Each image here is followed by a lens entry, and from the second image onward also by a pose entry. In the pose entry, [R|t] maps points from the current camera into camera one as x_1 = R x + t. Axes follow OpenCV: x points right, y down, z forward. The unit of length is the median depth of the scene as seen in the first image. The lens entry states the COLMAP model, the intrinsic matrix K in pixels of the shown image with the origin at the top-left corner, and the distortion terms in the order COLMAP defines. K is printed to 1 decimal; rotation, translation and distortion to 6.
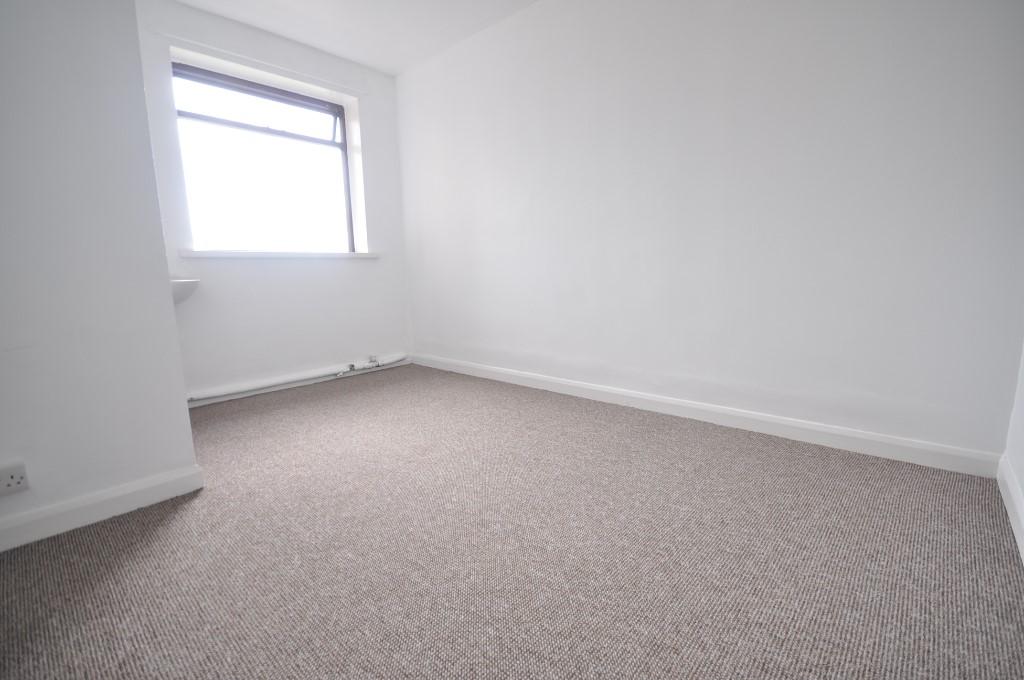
lens RADIAL K [[448.0, 0, 519.9], [0, 448.0, 341.1], [0, 0, 1]] dist [-0.009868, -0.000060]
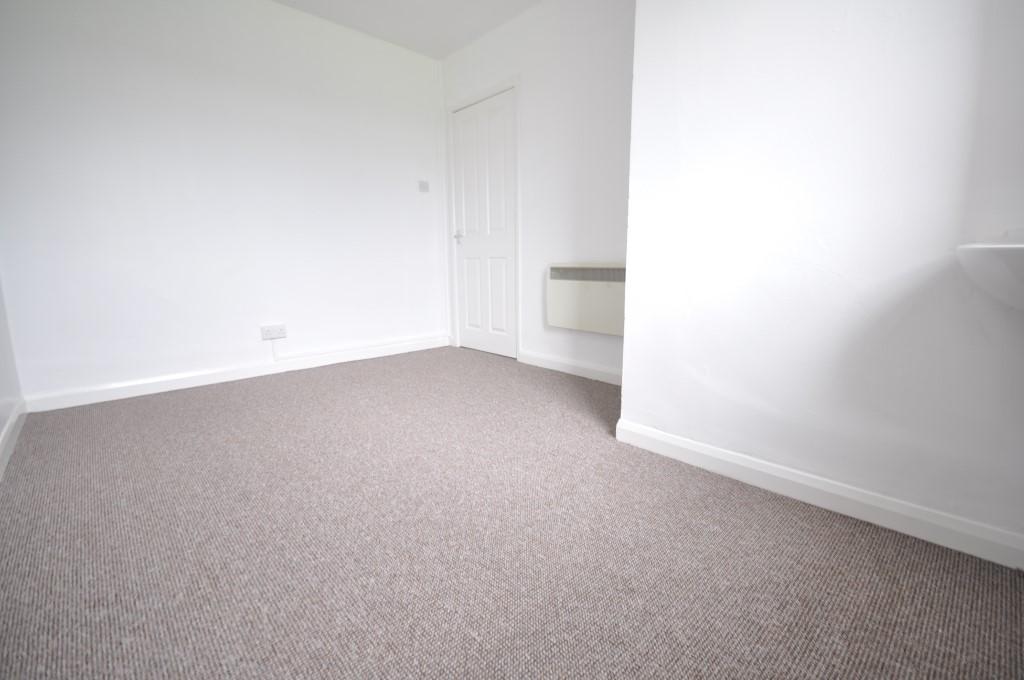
lens RADIAL K [[448.0, 0, 519.9], [0, 448.0, 341.1], [0, 0, 1]] dist [-0.009868, -0.000060]
pose [[-0.995135, 0.009025, 0.098107, -0.361209], [0.040824, 0.944057, 0.327247, -0.172819], [-0.089665, 0.329660, -0.939832, 1.238415]]
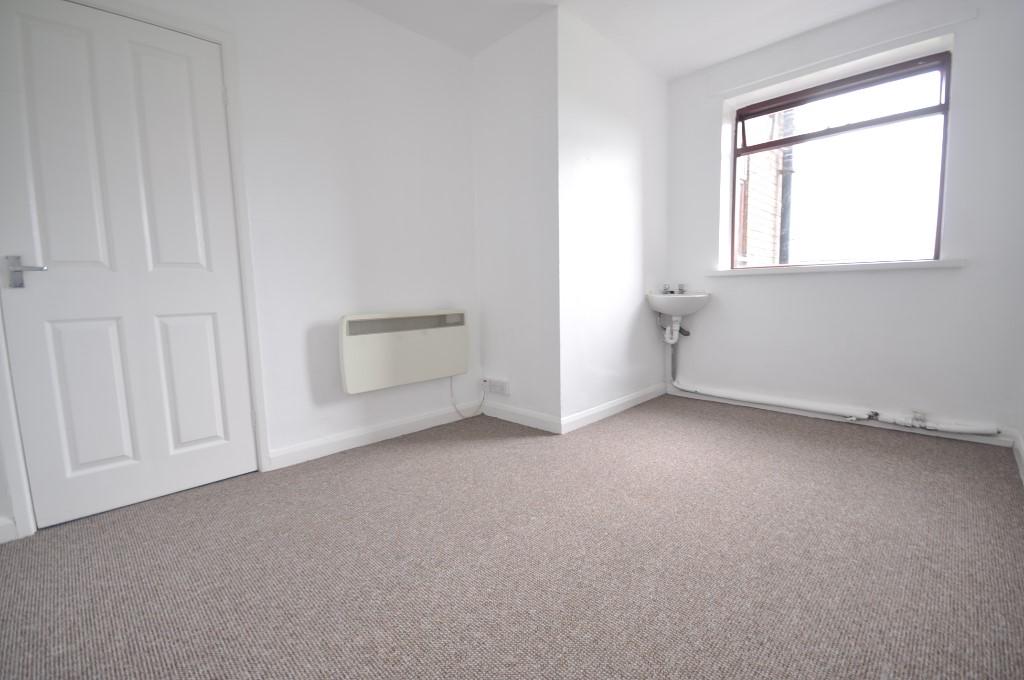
lens RADIAL K [[448.0, 0, 519.9], [0, 448.0, 341.1], [0, 0, 1]] dist [-0.009868, -0.000060]
pose [[-0.053392, 0.134910, -0.989418, 0.480197], [-0.135231, 0.980727, 0.141023, -0.113551], [0.989374, 0.141330, -0.034119, 0.539354]]
